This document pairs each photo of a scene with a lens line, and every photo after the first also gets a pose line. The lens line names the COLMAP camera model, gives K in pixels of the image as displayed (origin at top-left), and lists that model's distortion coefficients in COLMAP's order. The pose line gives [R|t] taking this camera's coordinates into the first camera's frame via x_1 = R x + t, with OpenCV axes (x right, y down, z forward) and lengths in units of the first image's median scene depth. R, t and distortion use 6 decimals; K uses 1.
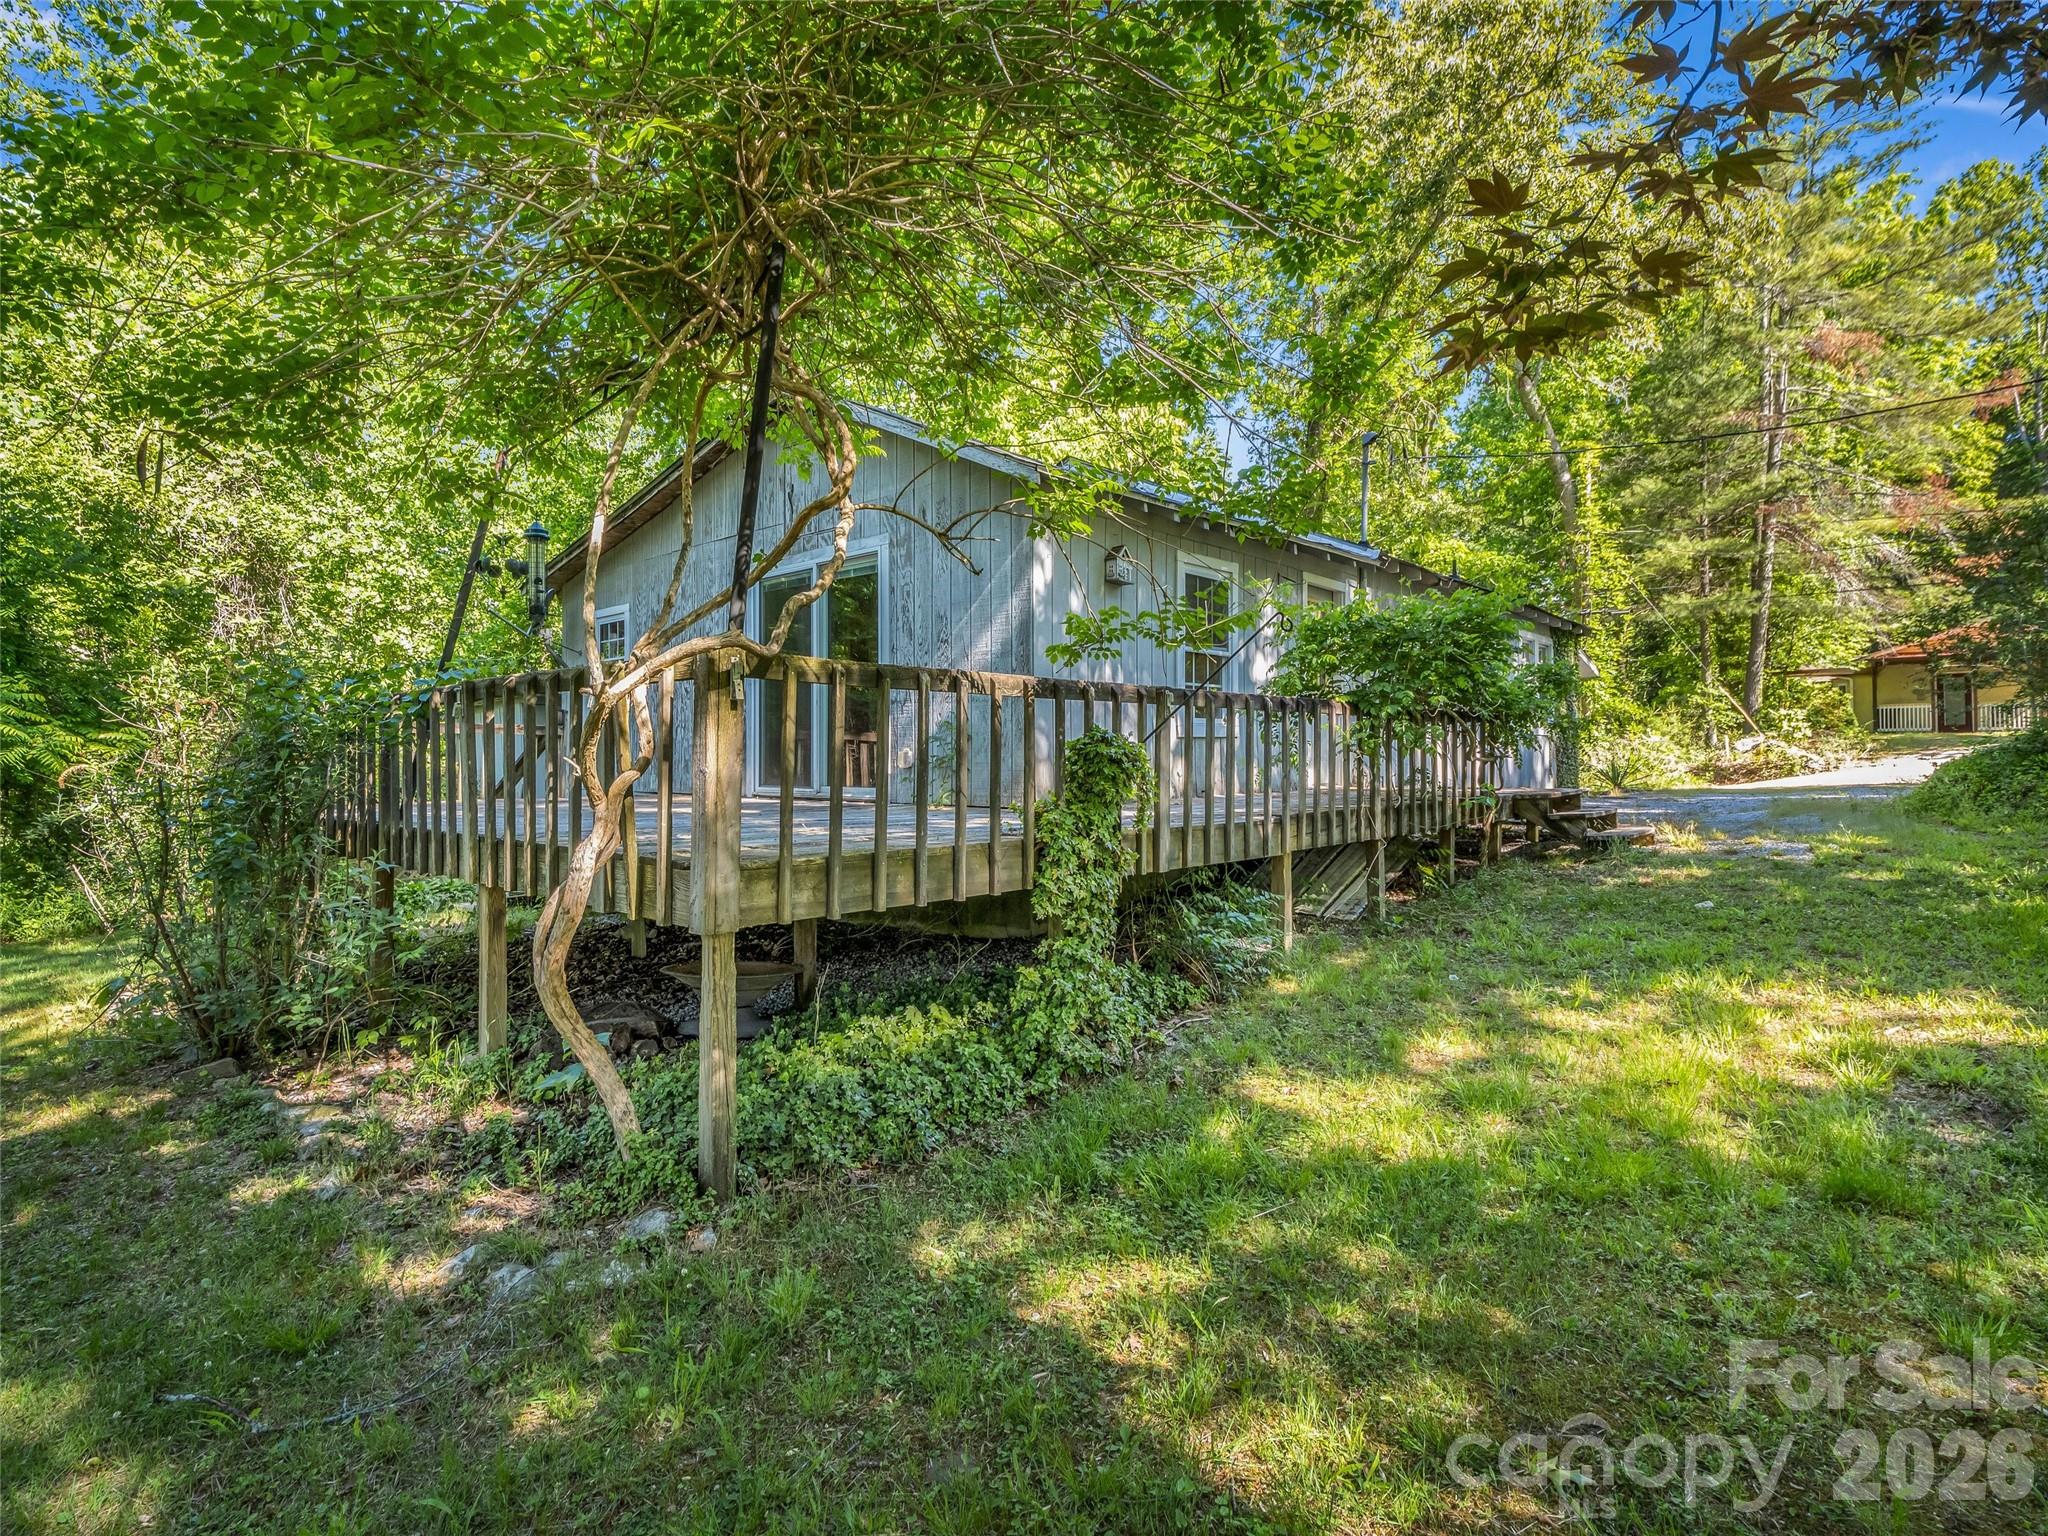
lens RADIAL K [[1044.8, 0, 1028.8], [0, 1044.8, 755.0], [0, 0, 1]] dist [-0.015355, 0.001023]
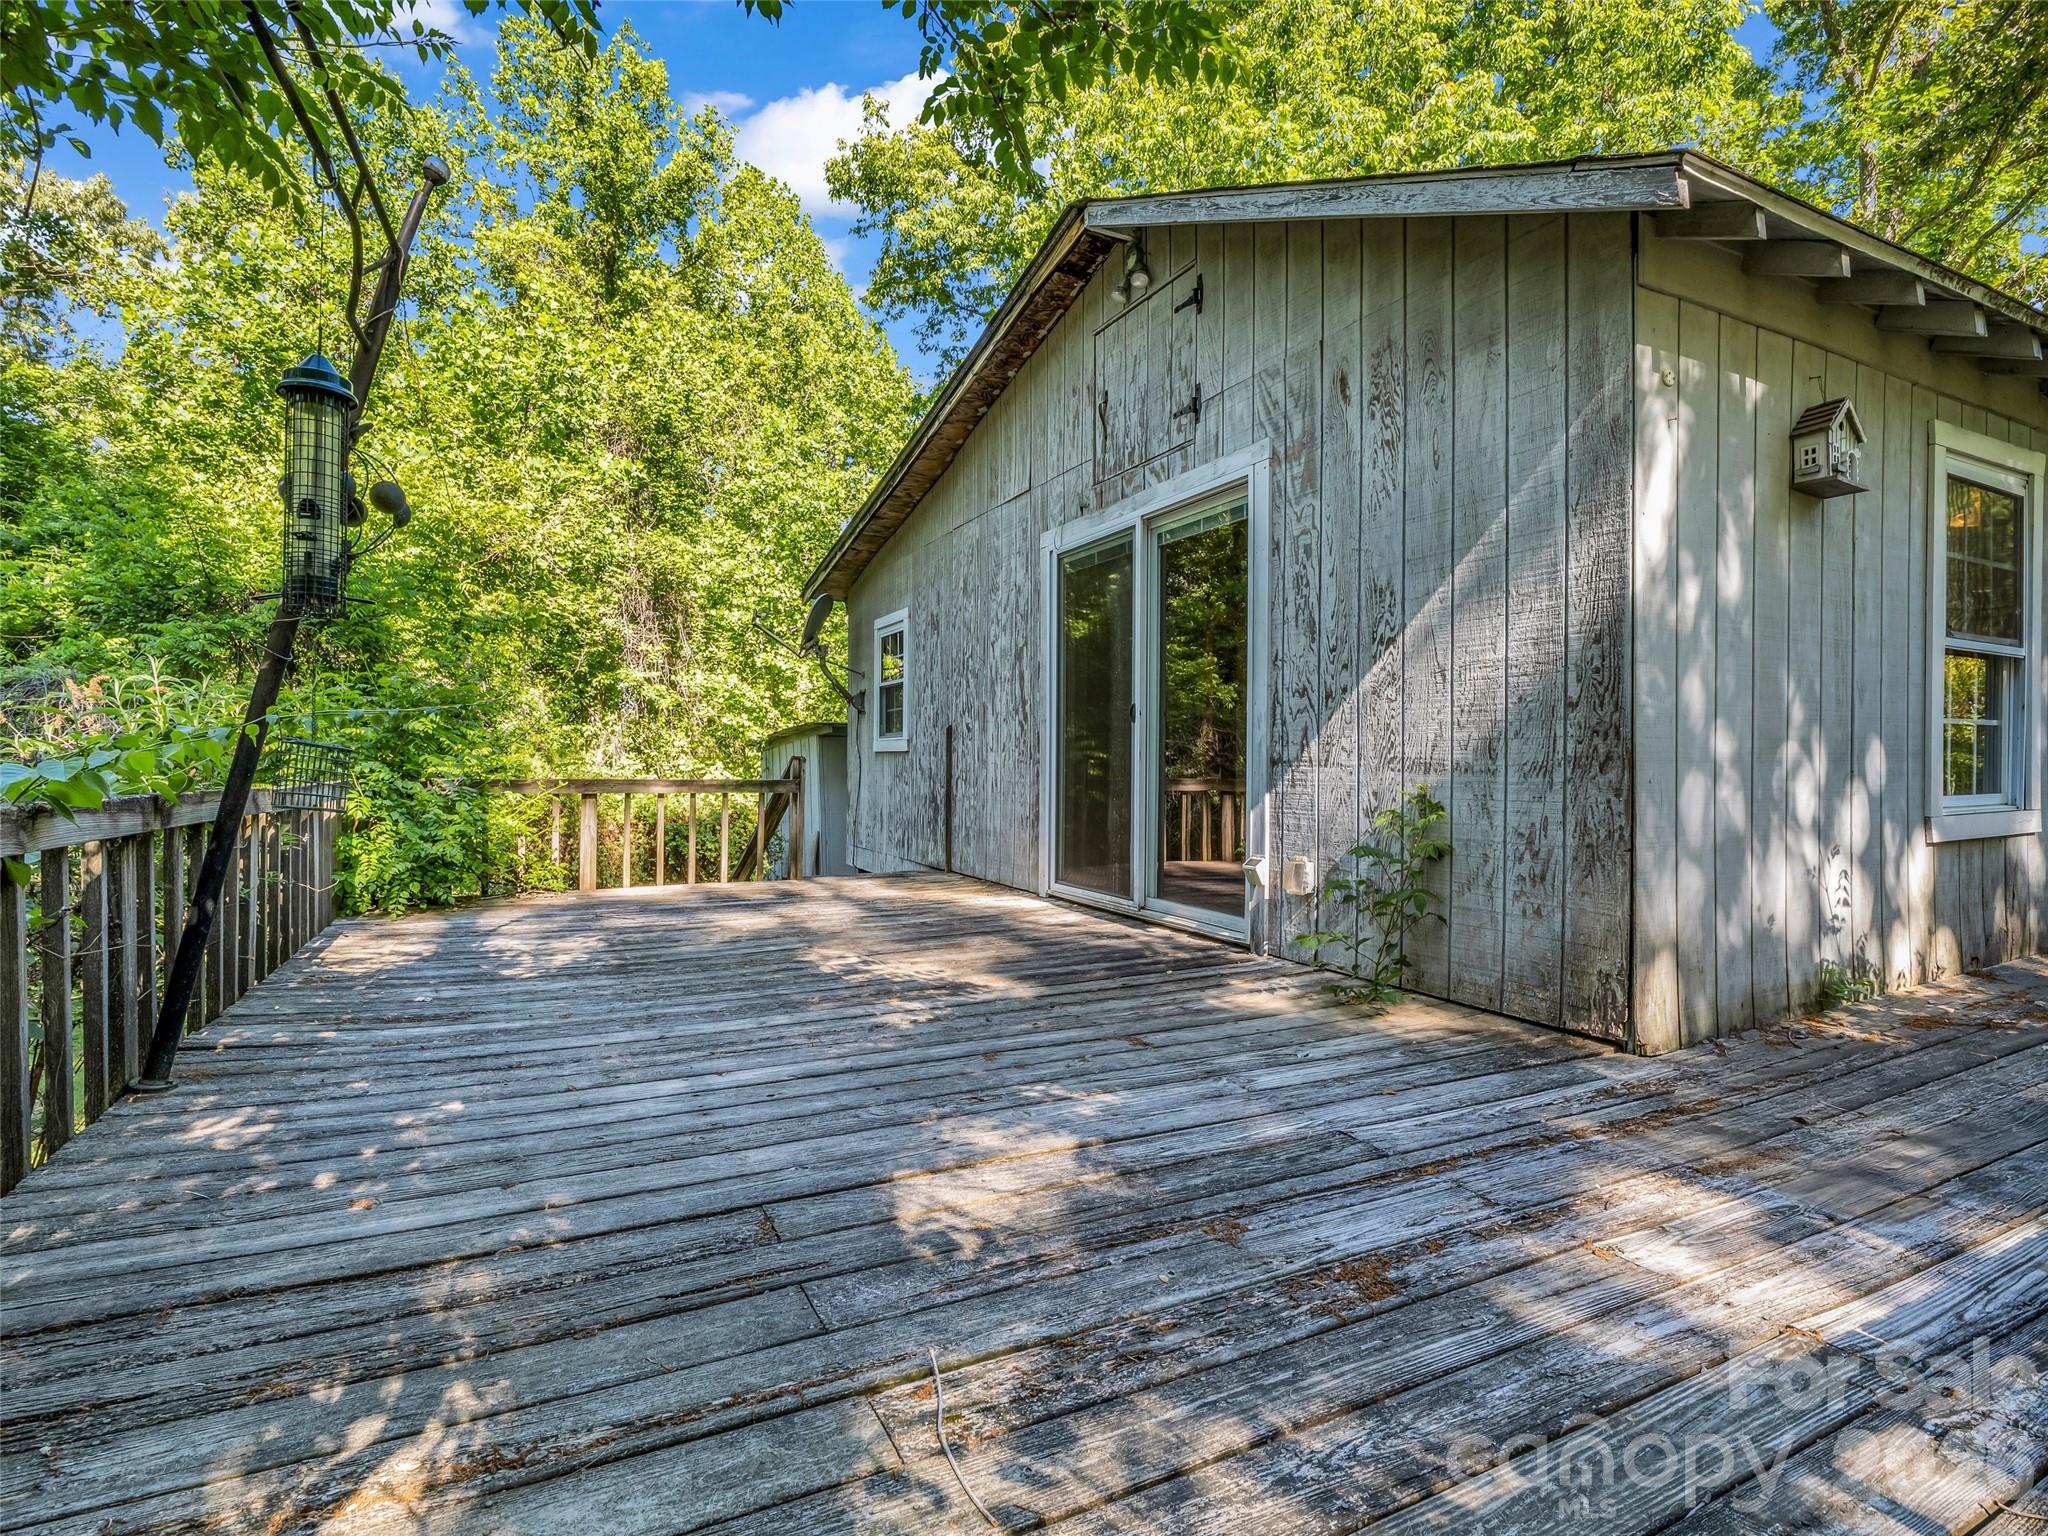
lens RADIAL K [[1020.0, 0, 1023.4], [0, 1020.0, 756.1], [0, 0, 1]] dist [-0.004991, -0.006270]
pose [[0.934514, 0.007162, -0.355853, -0.021598], [-0.009175, 0.999950, -0.003968, -0.016528], [0.355807, 0.006973, 0.934533, 0.155416]]
